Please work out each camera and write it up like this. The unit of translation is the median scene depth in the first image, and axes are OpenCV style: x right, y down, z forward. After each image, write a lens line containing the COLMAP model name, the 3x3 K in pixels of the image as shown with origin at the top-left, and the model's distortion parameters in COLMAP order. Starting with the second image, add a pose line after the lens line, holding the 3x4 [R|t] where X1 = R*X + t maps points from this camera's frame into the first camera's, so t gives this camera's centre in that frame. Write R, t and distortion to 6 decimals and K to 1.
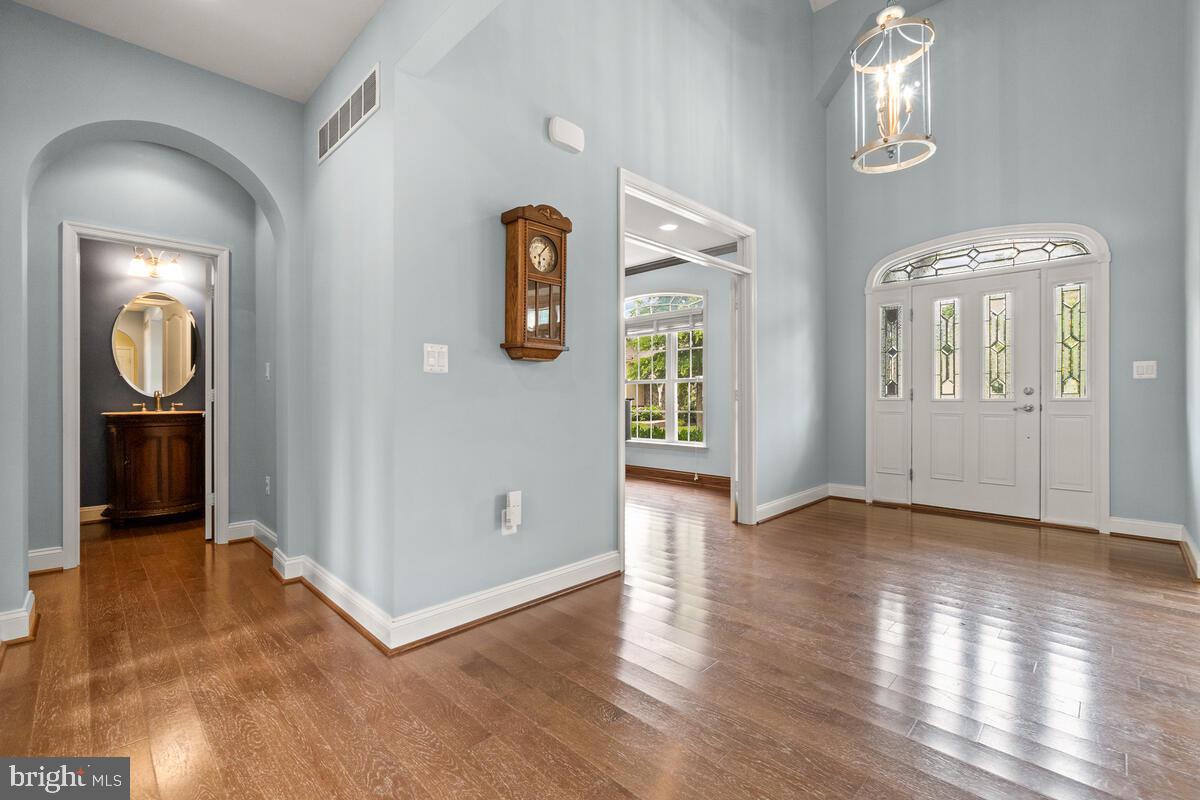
lens RADIAL K [[534.2, 0, 604.9], [0, 534.2, 398.5], [0, 0, 1]] dist [-0.007423, 0.000959]
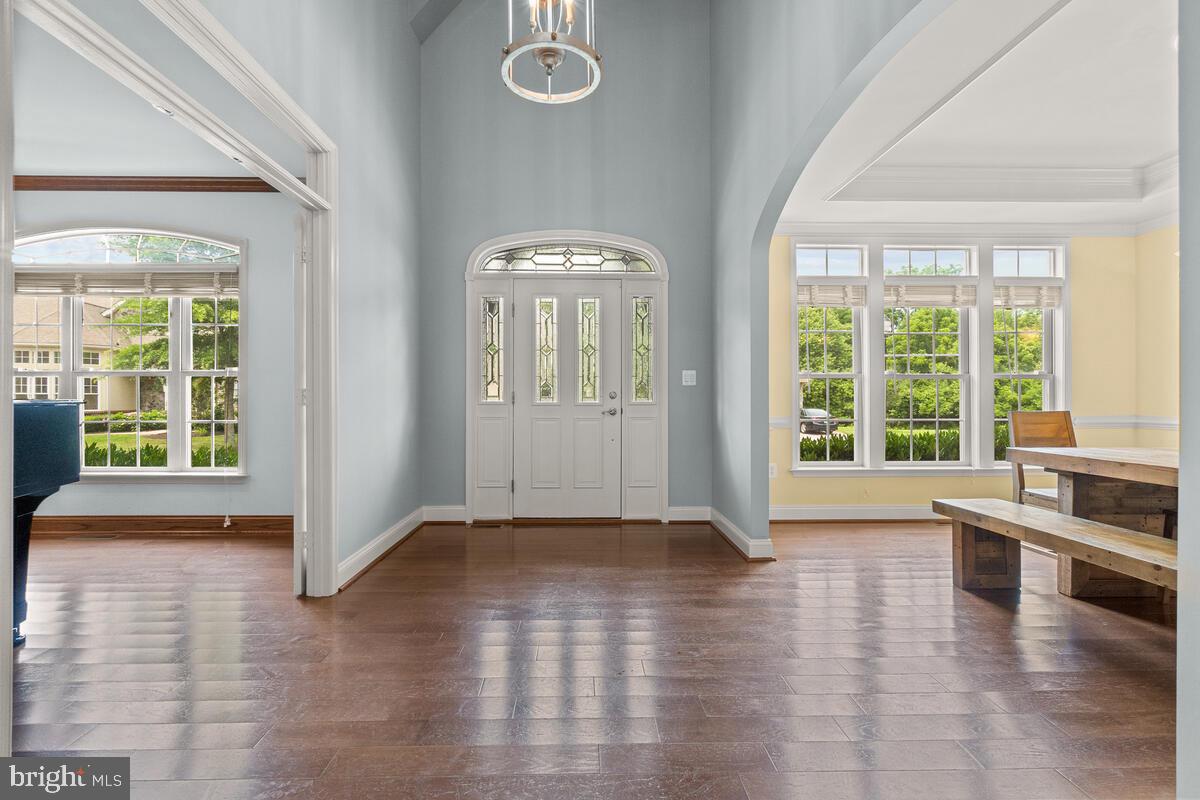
lens RADIAL K [[534.2, 0, 602.8], [0, 534.2, 405.7], [0, 0, 1]] dist [-0.007423, 0.000959]
pose [[0.705098, -0.001944, 0.709107, 0.035763], [-0.003792, 0.999972, 0.006511, -0.000082], [-0.709100, -0.007280, 0.705071, 0.227018]]
